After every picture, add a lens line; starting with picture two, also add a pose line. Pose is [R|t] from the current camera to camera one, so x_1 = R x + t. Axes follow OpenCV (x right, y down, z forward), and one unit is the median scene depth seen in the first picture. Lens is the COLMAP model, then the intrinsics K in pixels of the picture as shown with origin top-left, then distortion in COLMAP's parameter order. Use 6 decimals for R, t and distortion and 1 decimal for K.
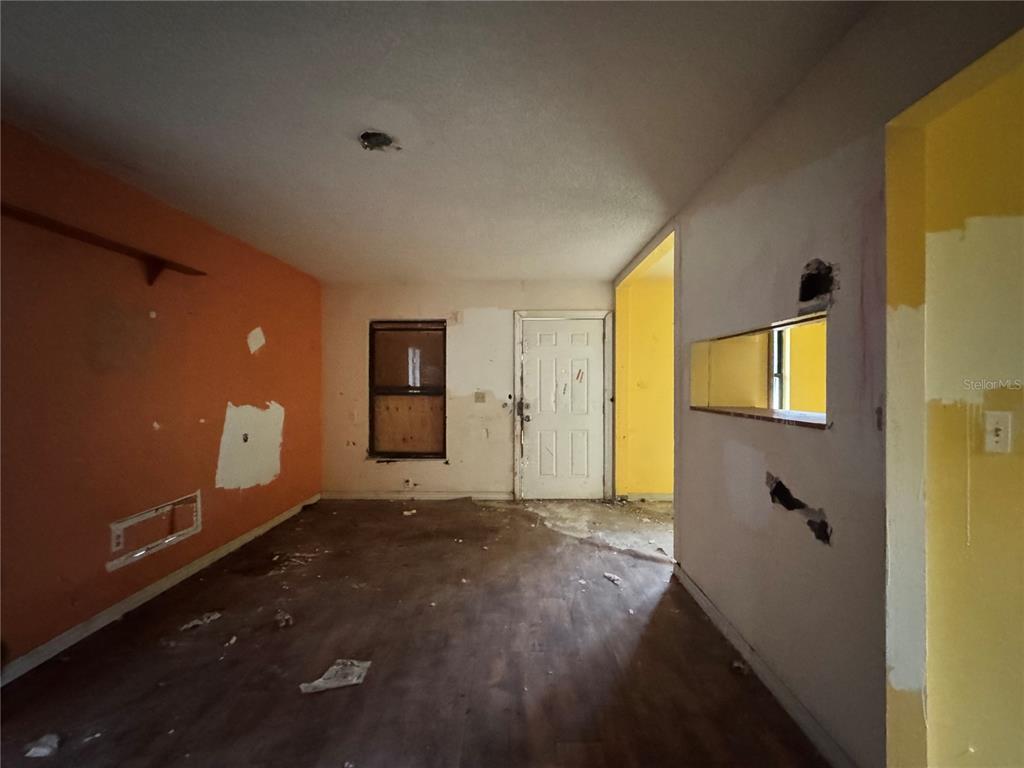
lens RADIAL K [[409.4, 0, 512.4], [0, 409.4, 383.4], [0, 0, 1]] dist [-0.002689, 0.000328]
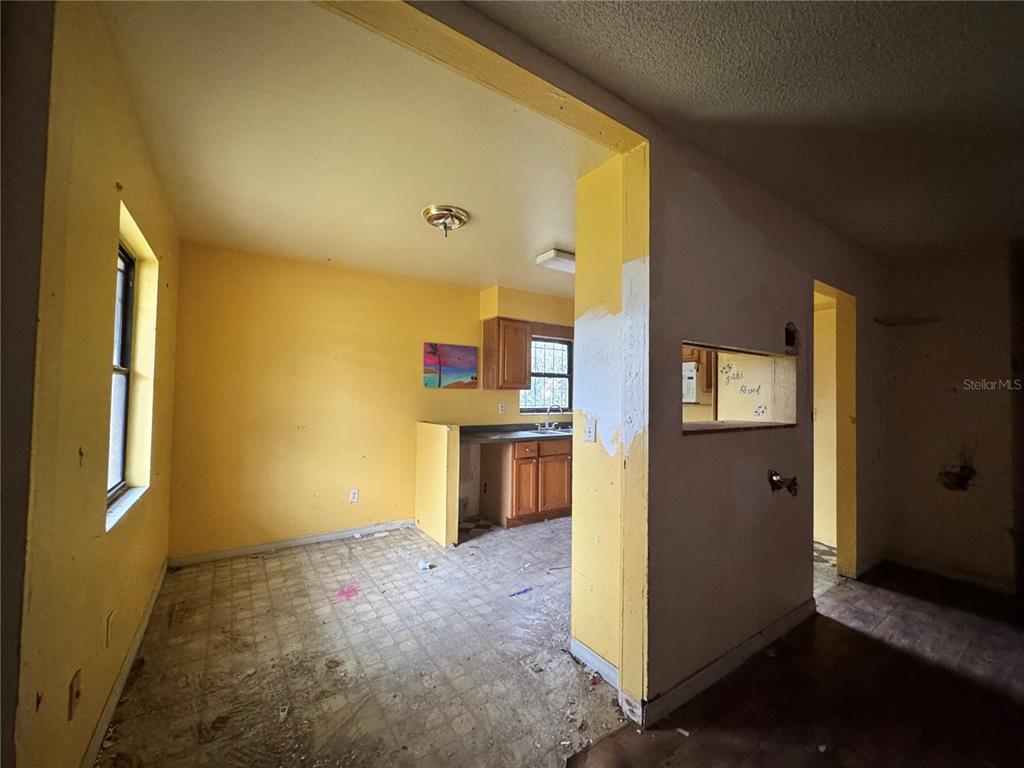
lens RADIAL K [[409.4, 0, 512.4], [0, 409.4, 383.4], [0, 0, 1]] dist [-0.002689, 0.000328]
pose [[-0.565702, 0.012554, 0.824514, 0.019247], [-0.016729, 0.999504, -0.026697, -0.000509], [-0.824440, -0.028896, -0.565211, 1.475146]]
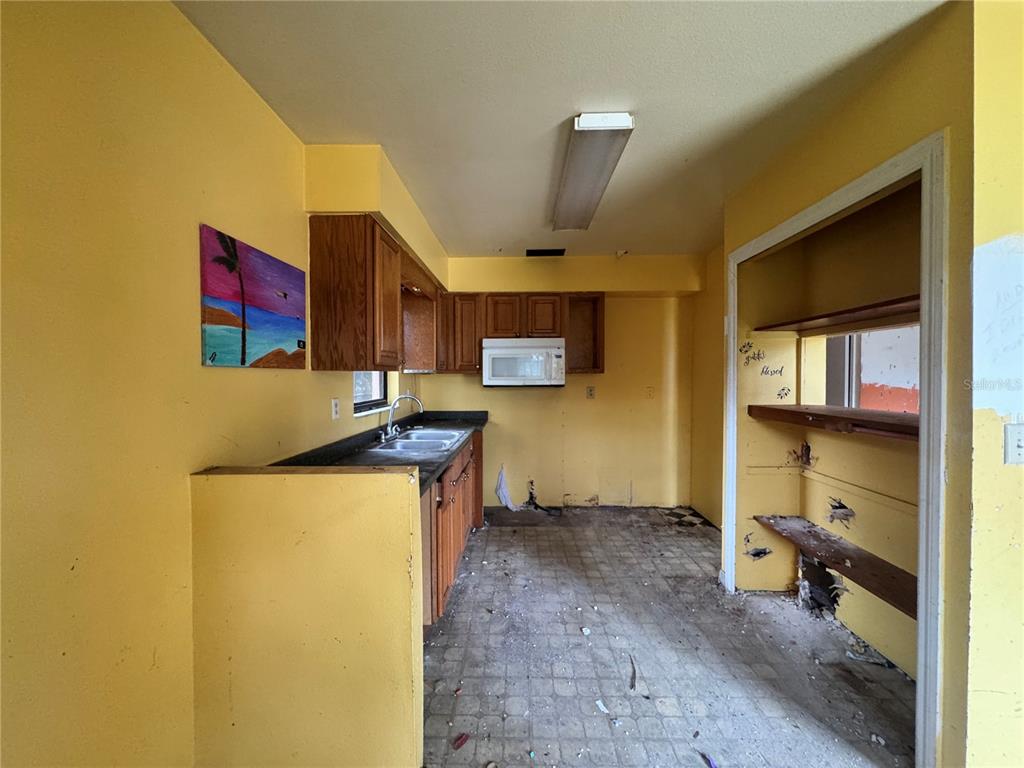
lens RADIAL K [[409.4, 0, 512.4], [0, 409.4, 383.4], [0, 0, 1]] dist [-0.002689, 0.000328]
pose [[-0.999868, -0.002180, 0.016114, 1.035541], [-0.001924, 0.999872, 0.015907, -0.006840], [-0.016147, 0.015873, -0.999744, 1.377361]]
